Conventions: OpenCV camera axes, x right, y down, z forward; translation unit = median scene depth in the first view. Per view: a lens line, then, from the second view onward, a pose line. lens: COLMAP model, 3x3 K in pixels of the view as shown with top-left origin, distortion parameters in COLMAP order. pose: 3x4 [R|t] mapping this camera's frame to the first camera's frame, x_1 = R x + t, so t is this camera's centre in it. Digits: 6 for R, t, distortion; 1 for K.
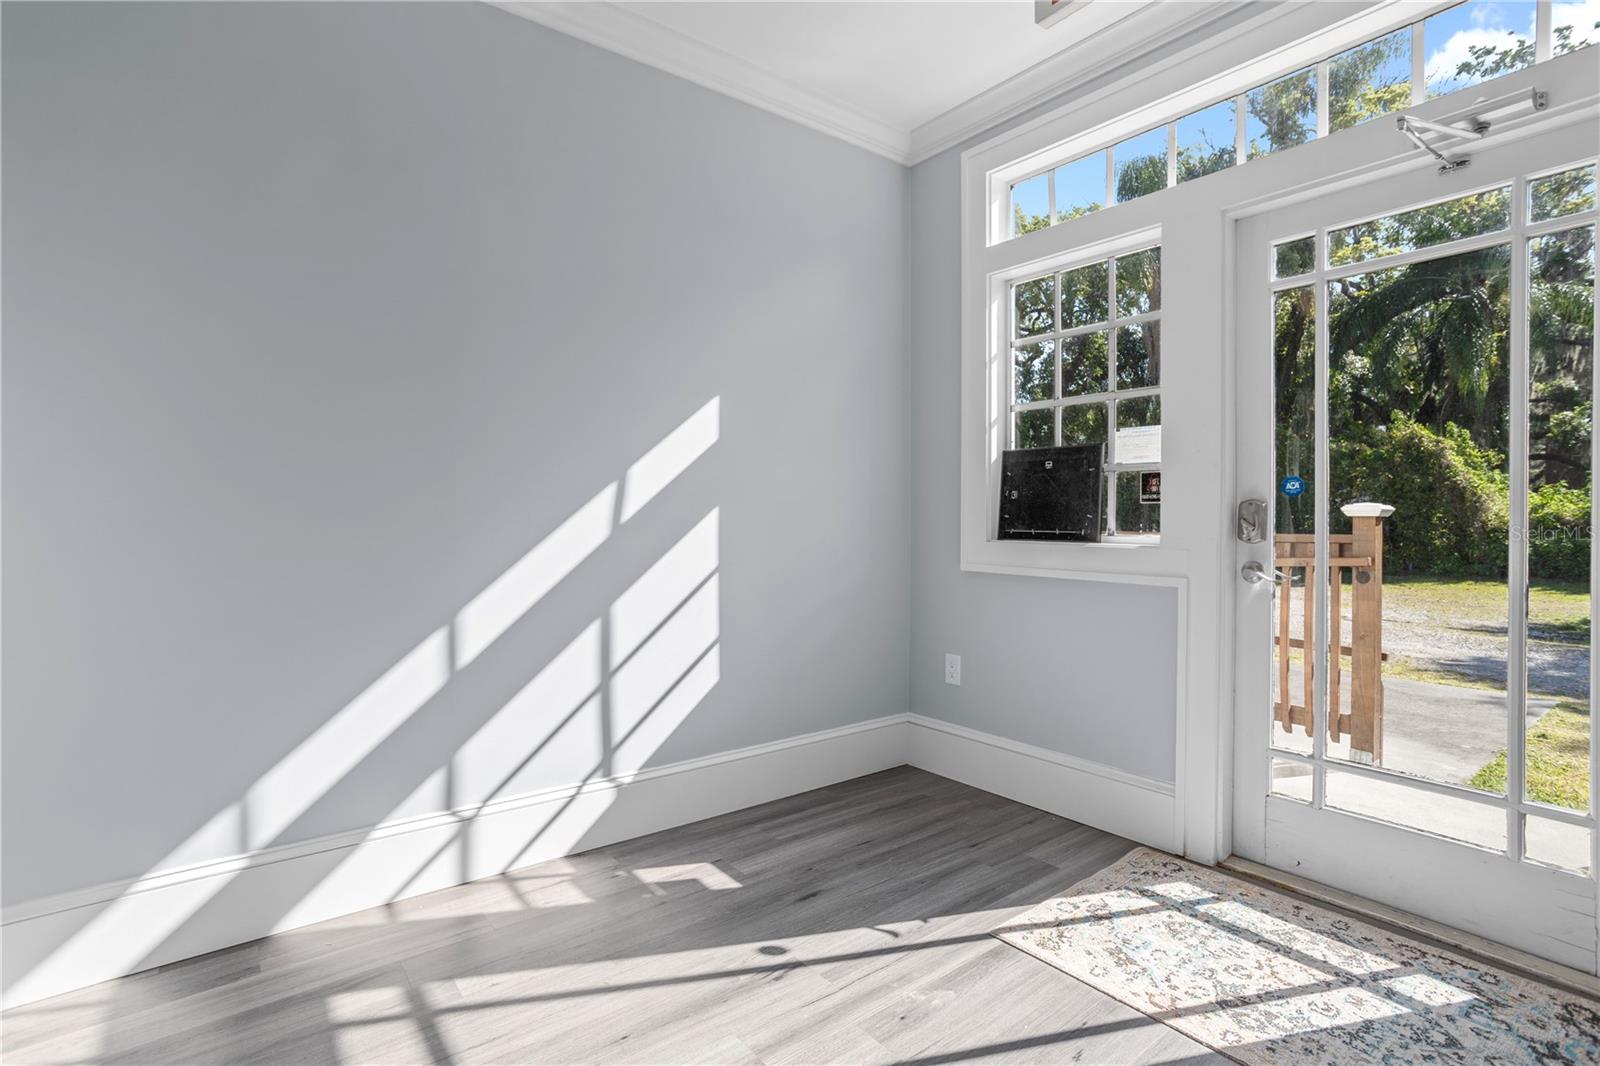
lens RADIAL K [[772.4, 0, 799.8], [0, 772.4, 516.3], [0, 0, 1]] dist [-0.035843, 0.019055]
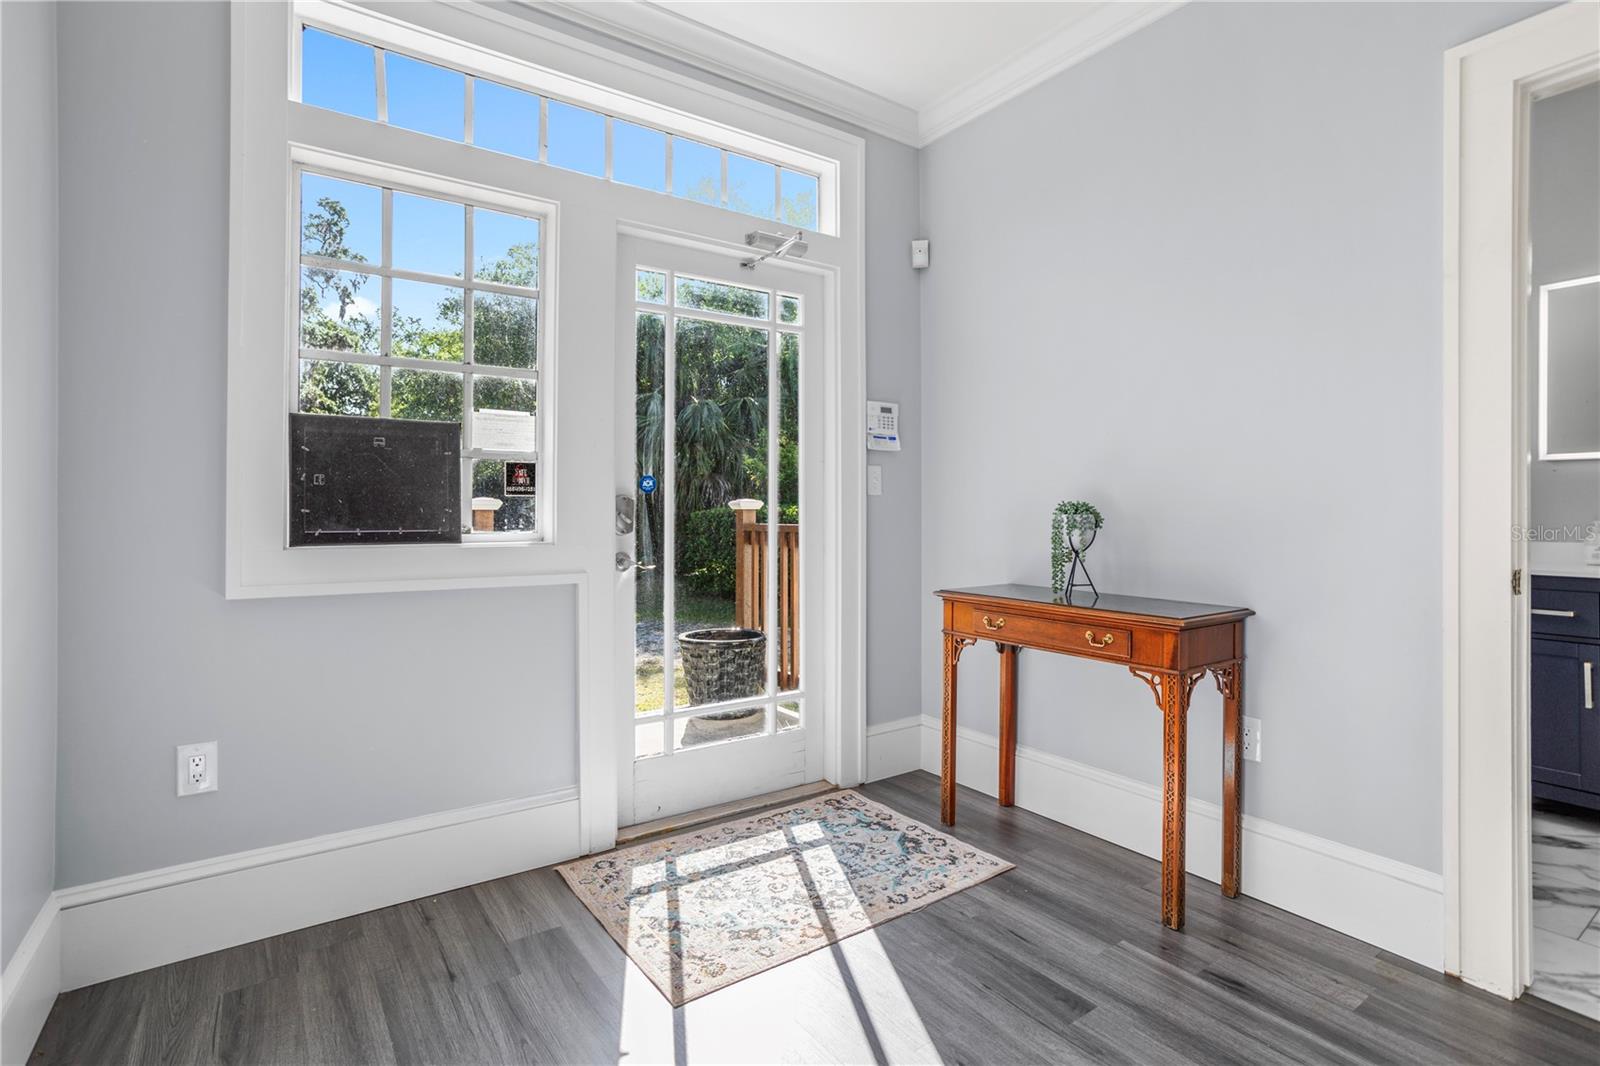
lens RADIAL K [[772.4, 0, 799.8], [0, 772.4, 516.3], [0, 0, 1]] dist [-0.035843, 0.019055]
pose [[0.062463, -0.002910, 0.998043, -0.528037], [0.006537, 0.999975, 0.002507, 0.008279], [-0.998026, 0.006367, 0.062481, 0.744542]]
